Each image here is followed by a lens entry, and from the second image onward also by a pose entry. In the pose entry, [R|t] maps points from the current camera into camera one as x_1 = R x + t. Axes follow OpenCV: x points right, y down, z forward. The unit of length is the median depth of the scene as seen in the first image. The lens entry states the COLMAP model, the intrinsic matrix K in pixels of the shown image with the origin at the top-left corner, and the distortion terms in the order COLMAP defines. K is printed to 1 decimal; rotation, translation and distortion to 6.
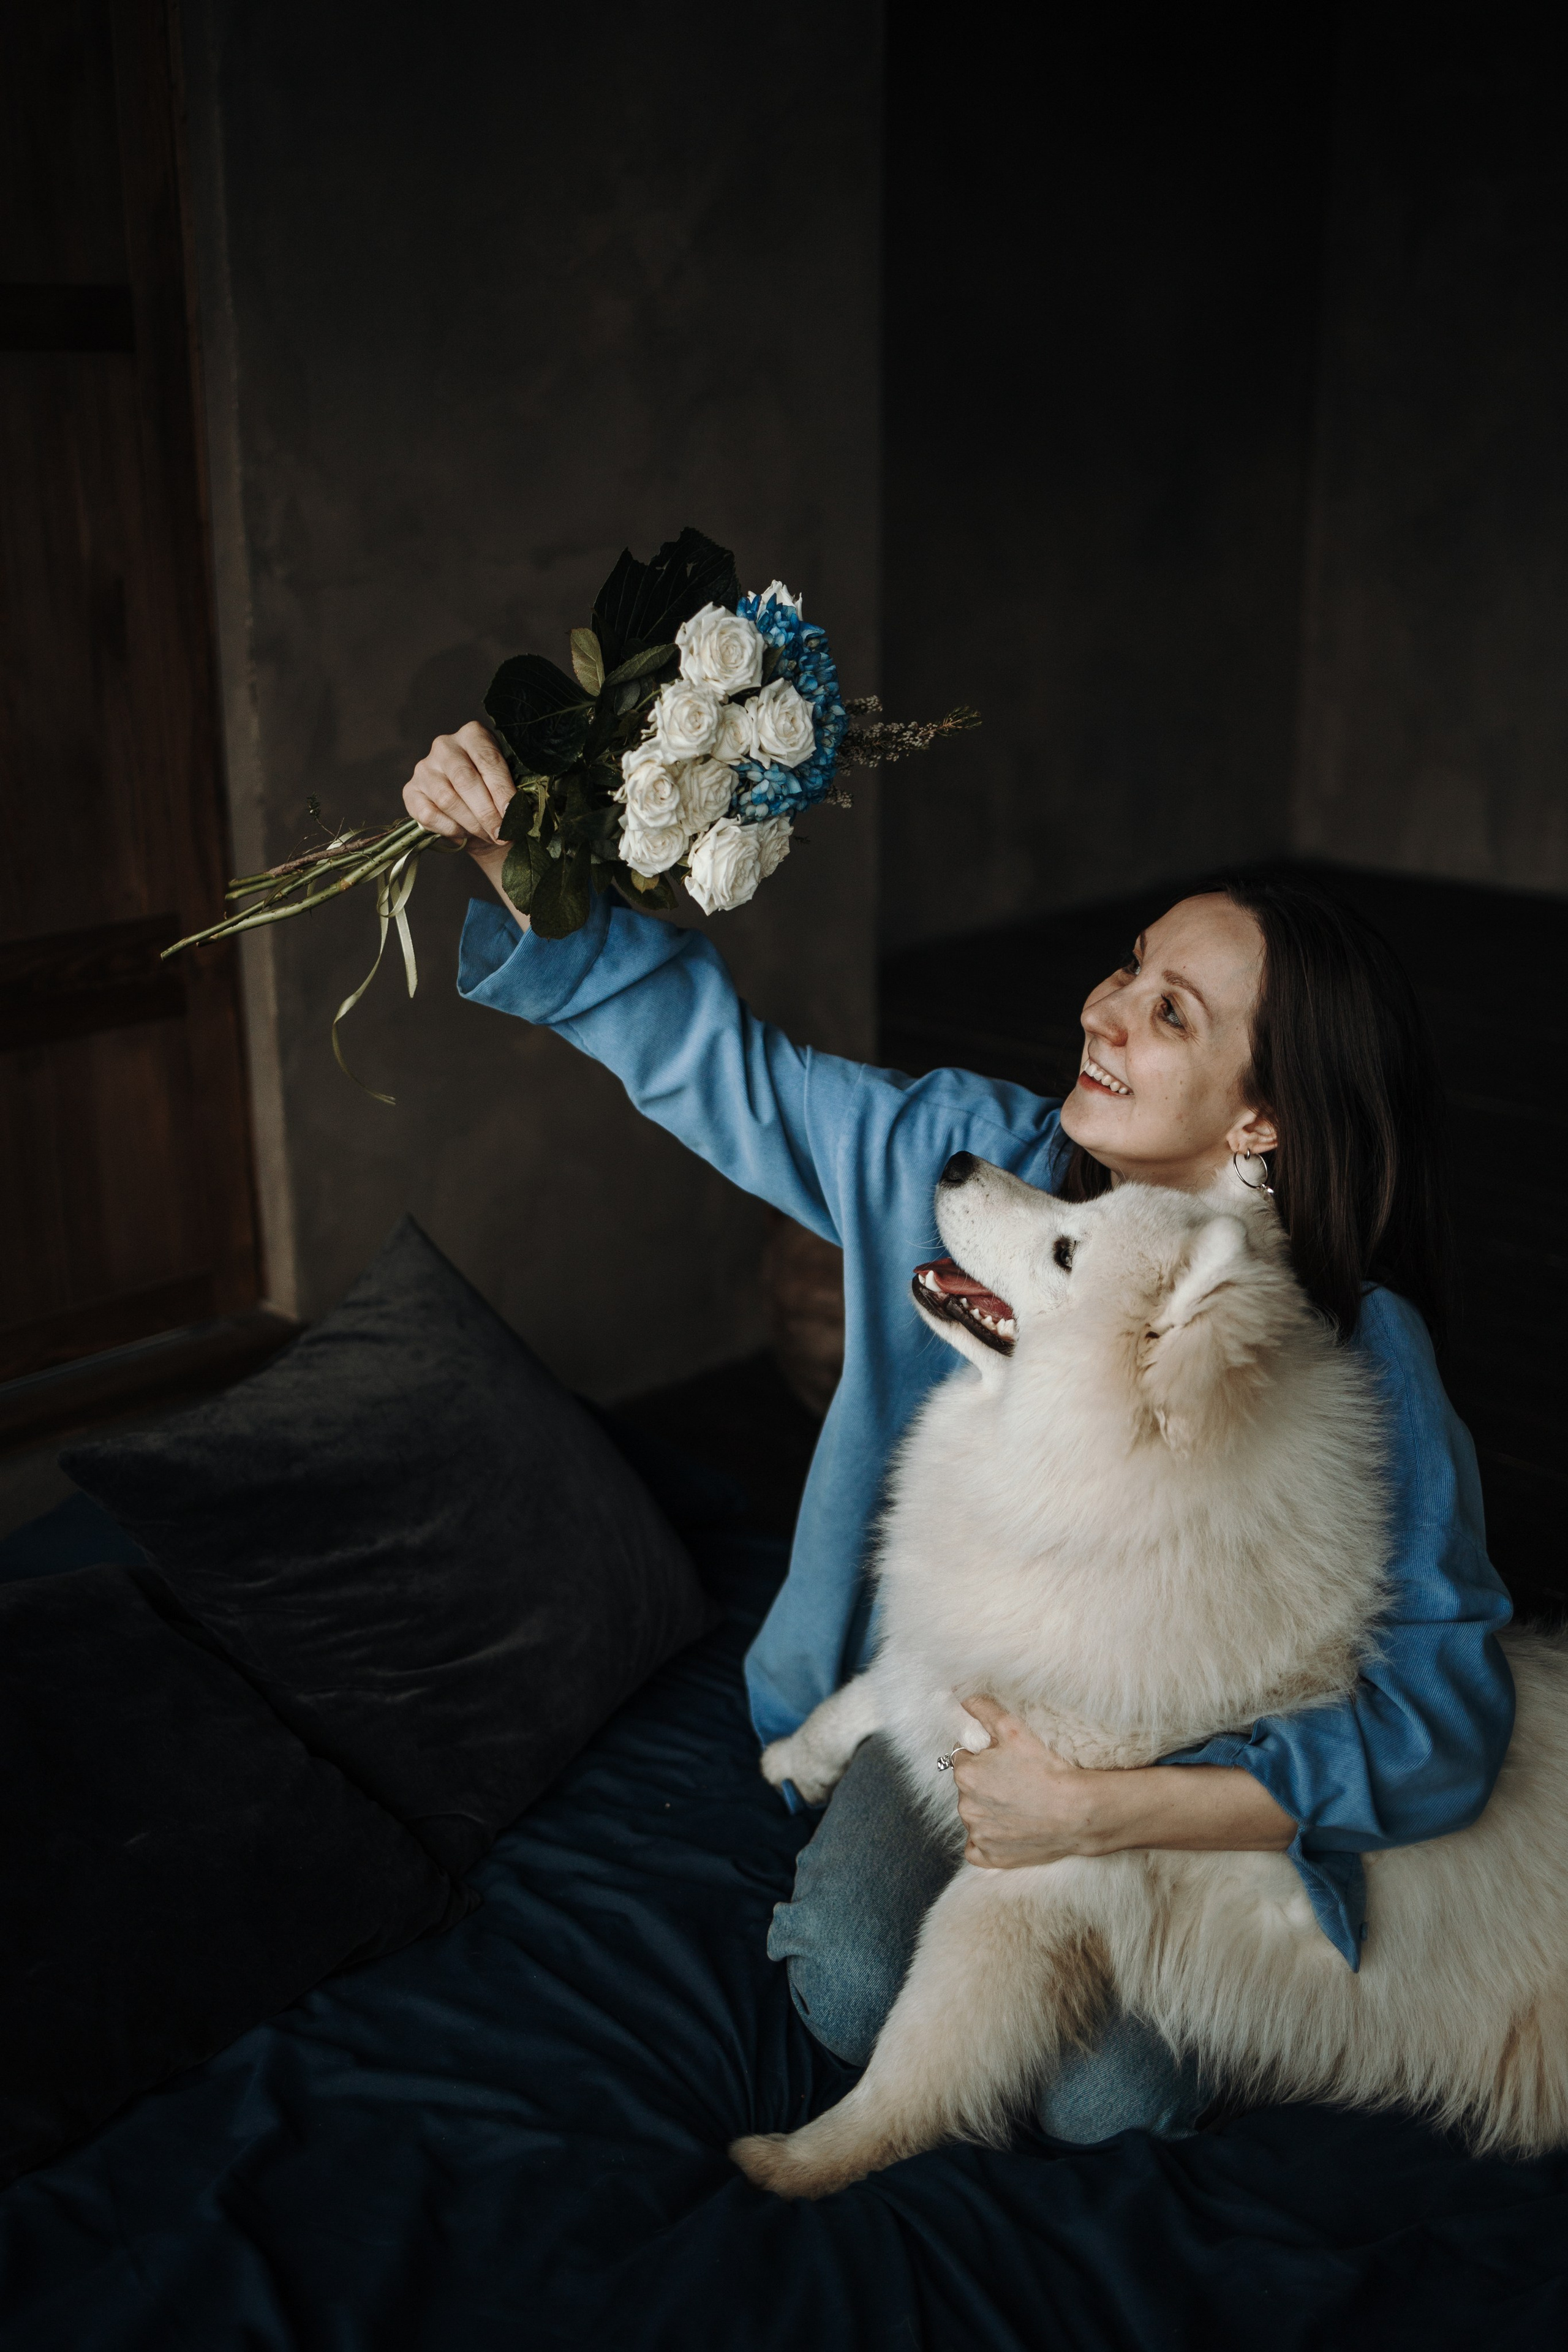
lens RADIAL K [[2556.0, 0, 784.0], [0, 2556.0, 1176.0], [0, 0, 1]] dist [-0.051809, -0.014564]
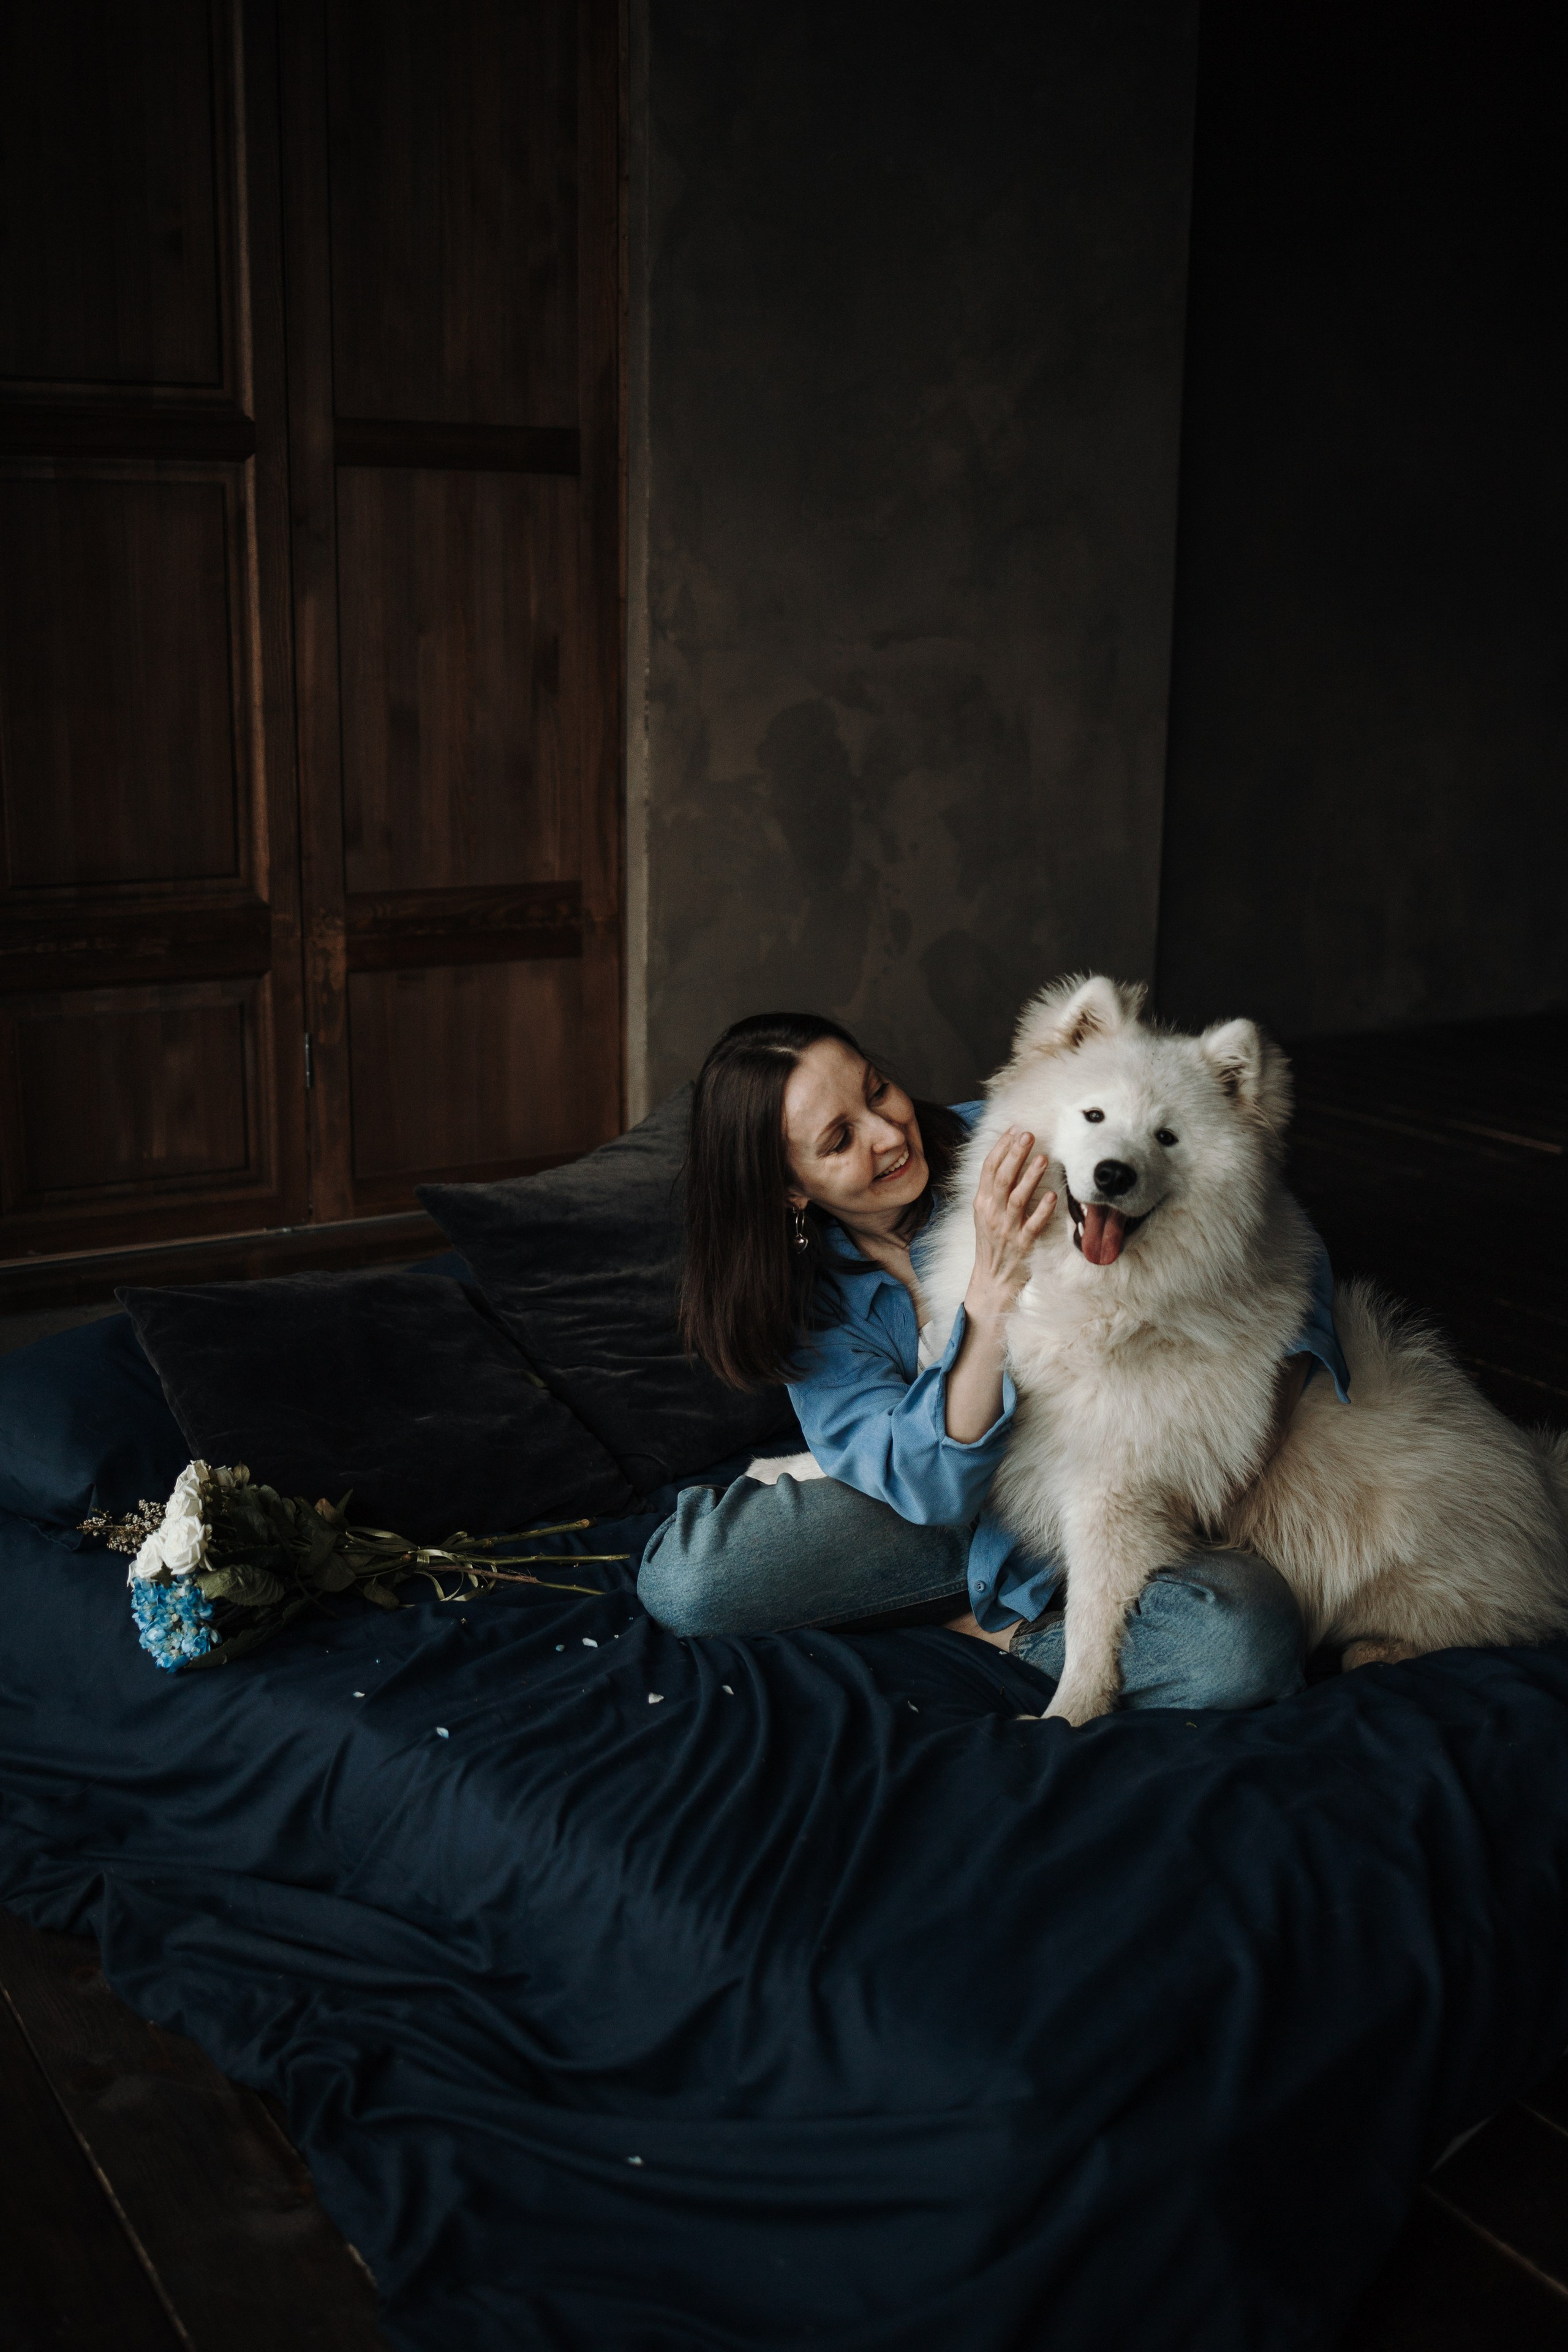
lens RADIAL K [[2556.0, 0, 784.0], [0, 2556.0, 1176.0], [0, 0, 1]] dist [-0.051809, -0.014564]
pose [[0.971430, 0.081111, -0.223035, 0.201203], [-0.095324, 0.993997, -0.053700, 0.126694], [0.217340, 0.073426, 0.973330, -0.322743]]
